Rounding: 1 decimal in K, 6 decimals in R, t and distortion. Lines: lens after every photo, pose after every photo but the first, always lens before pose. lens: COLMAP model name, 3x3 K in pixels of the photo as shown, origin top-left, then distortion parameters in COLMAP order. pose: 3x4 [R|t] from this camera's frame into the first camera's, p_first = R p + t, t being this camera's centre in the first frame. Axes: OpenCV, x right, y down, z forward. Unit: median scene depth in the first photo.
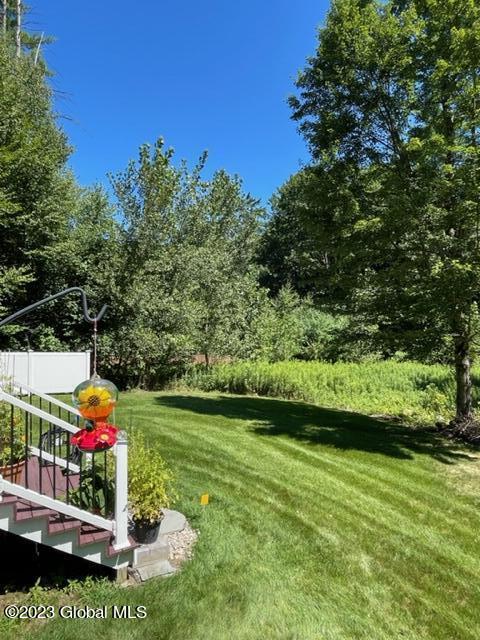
lens RADIAL K [[411.0, 0, 235.8], [0, 411.0, 322.1], [0, 0, 1]] dist [-0.001905, -0.001772]
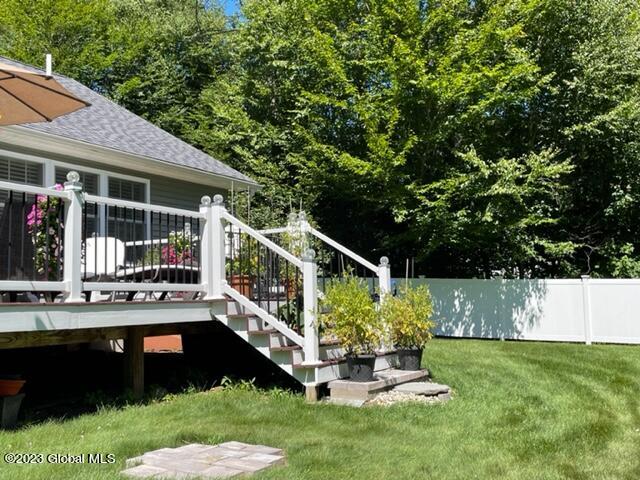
lens RADIAL K [[722.6, 0, 324.5], [0, 722.6, 244.3], [0, 0, 1]] dist [0.207823, -0.522717]
pose [[0.533051, -0.086451, -0.841655, 0.234813], [0.042374, 0.996246, -0.075493, 0.076455], [0.845022, 0.004577, 0.534713, 0.020633]]
